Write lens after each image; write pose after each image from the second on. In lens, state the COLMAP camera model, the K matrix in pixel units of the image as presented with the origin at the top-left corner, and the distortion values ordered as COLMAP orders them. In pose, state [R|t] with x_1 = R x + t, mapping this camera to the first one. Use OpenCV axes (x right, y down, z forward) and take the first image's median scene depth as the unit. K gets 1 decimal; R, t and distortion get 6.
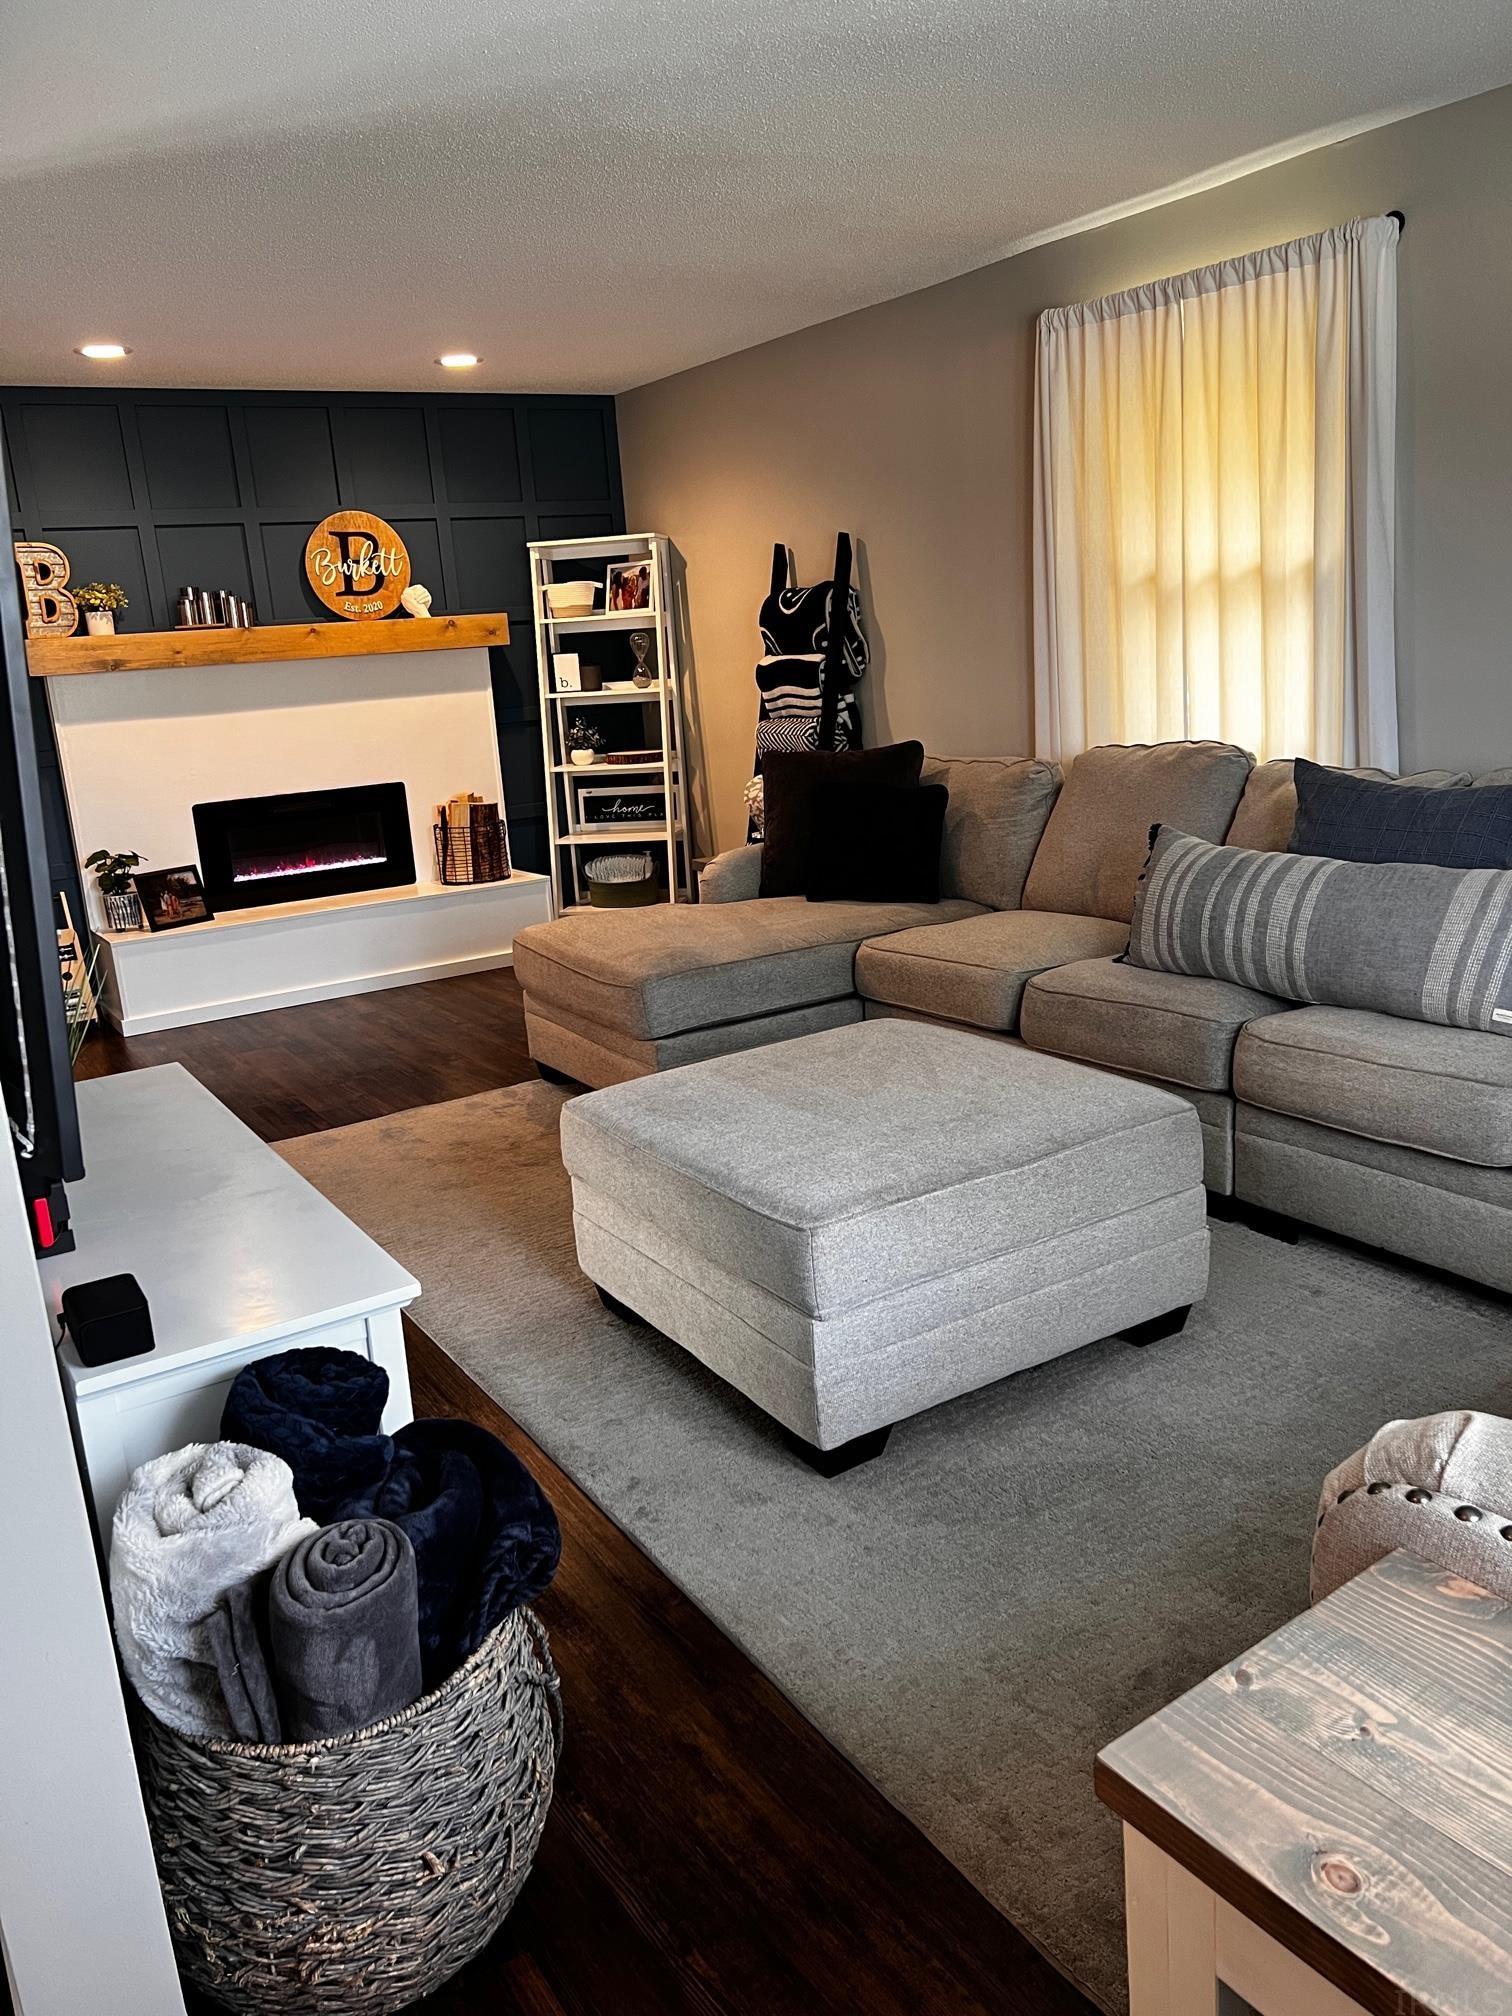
lens RADIAL K [[1521.0, 0, 752.3], [0, 1521.0, 1020.8], [0, 0, 1]] dist [0.052574, -0.074721]
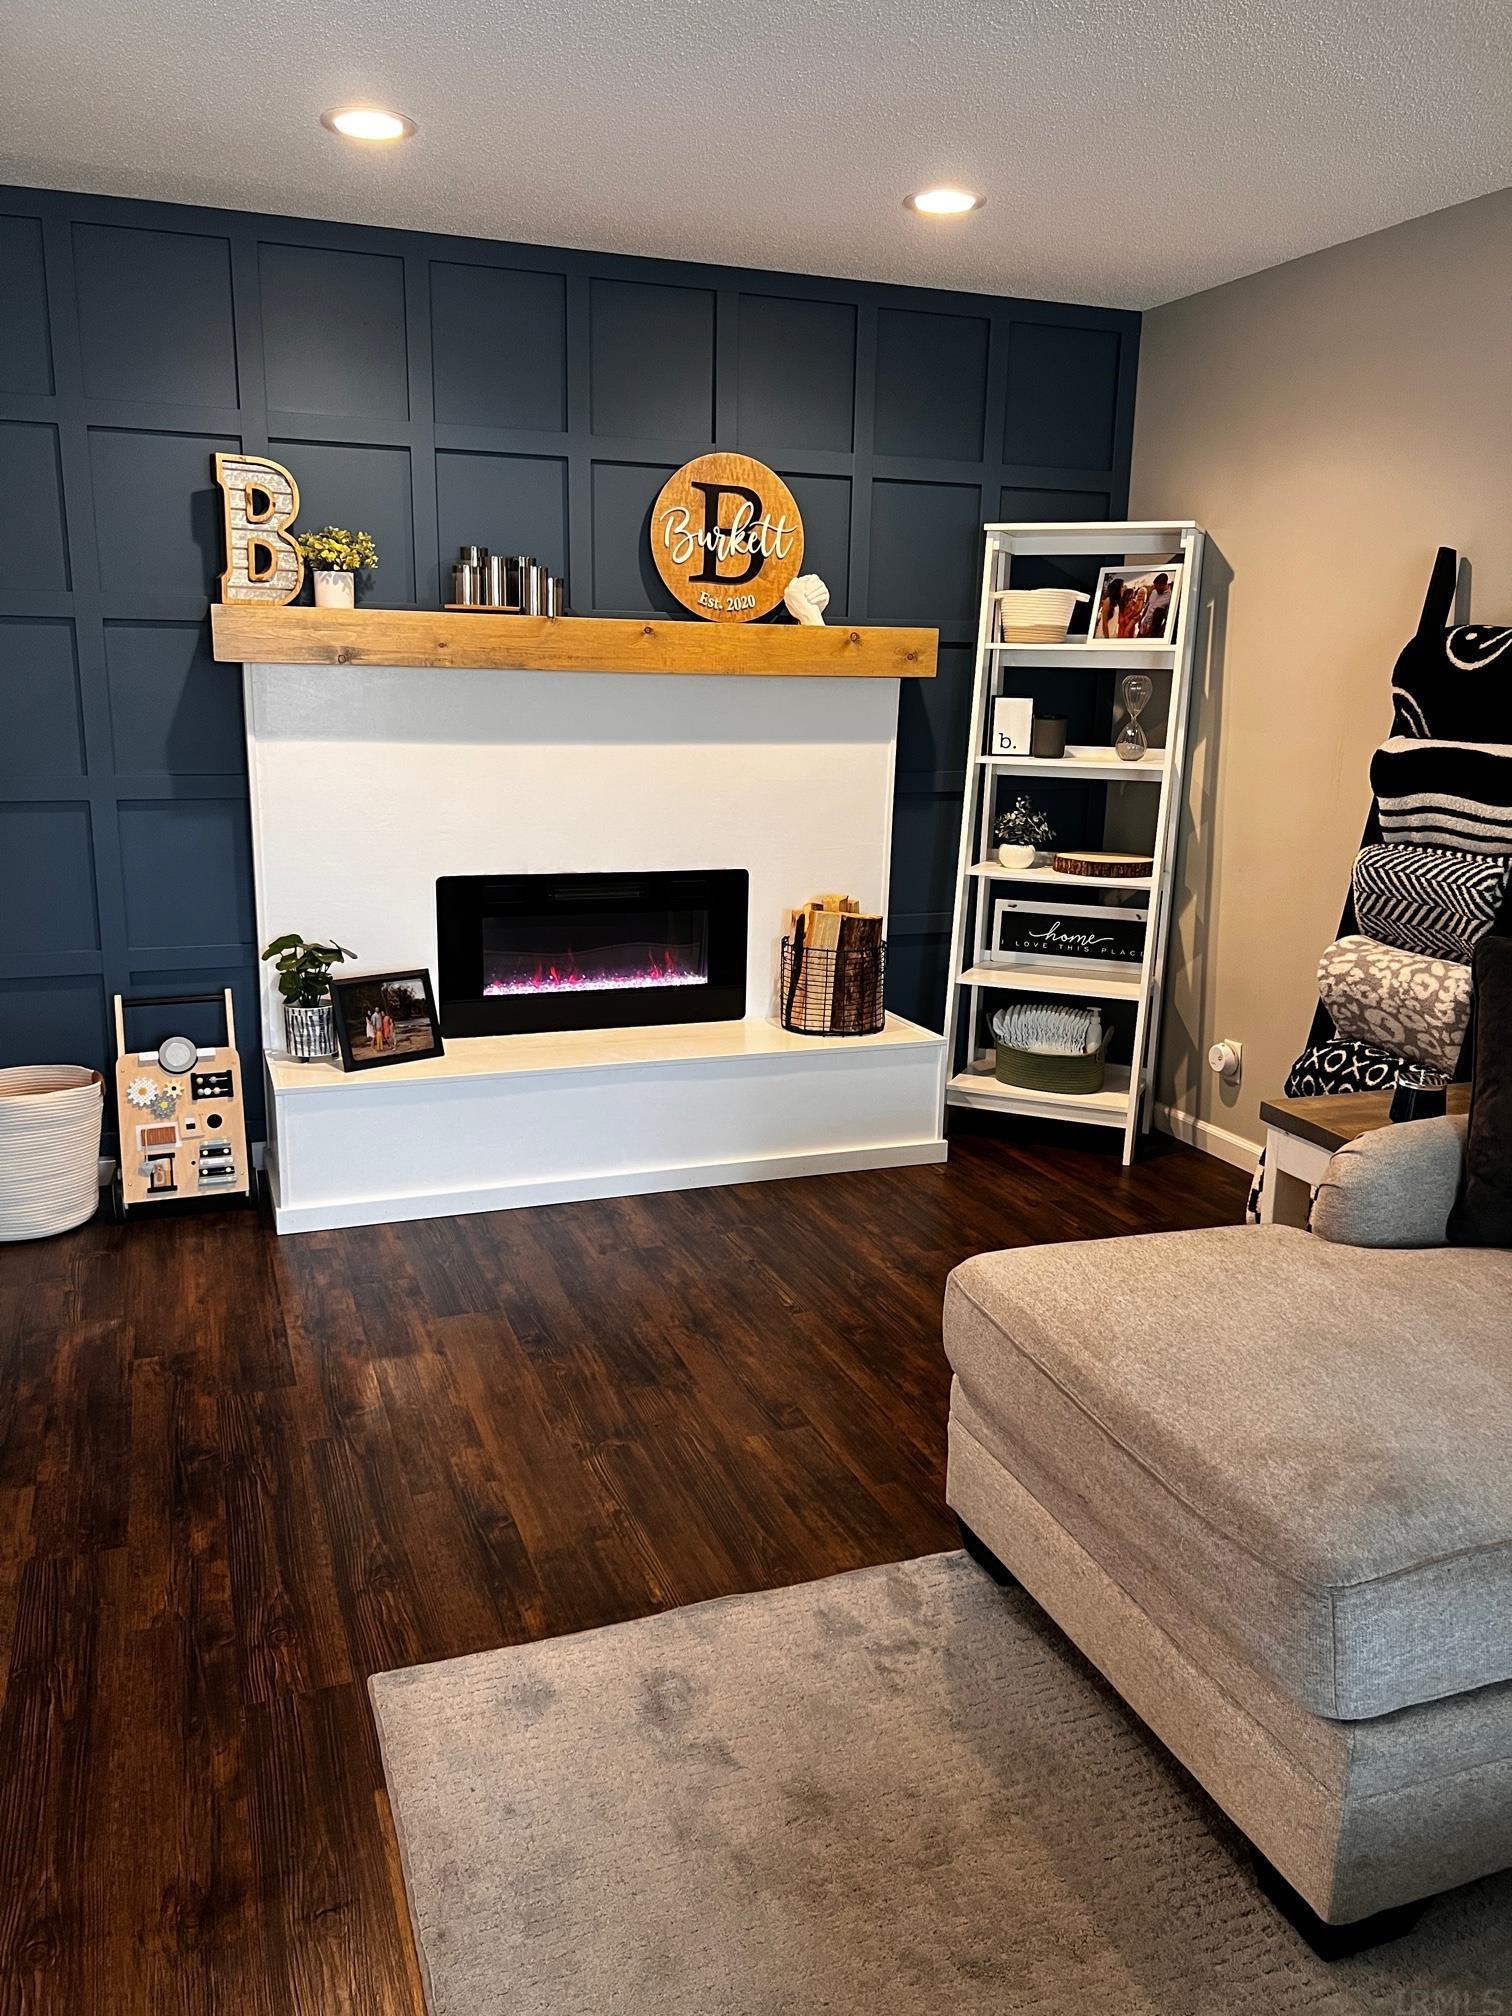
lens RADIAL K [[1528.9, 0, 752.2], [0, 1528.9, 1022.5], [0, 0, 1]] dist [0.059682, -0.077018]
pose [[0.975368, 0.132285, -0.176518, -0.109967], [-0.135332, 0.990786, -0.005283, -0.095112], [0.174193, 0.029041, 0.984283, 0.381882]]
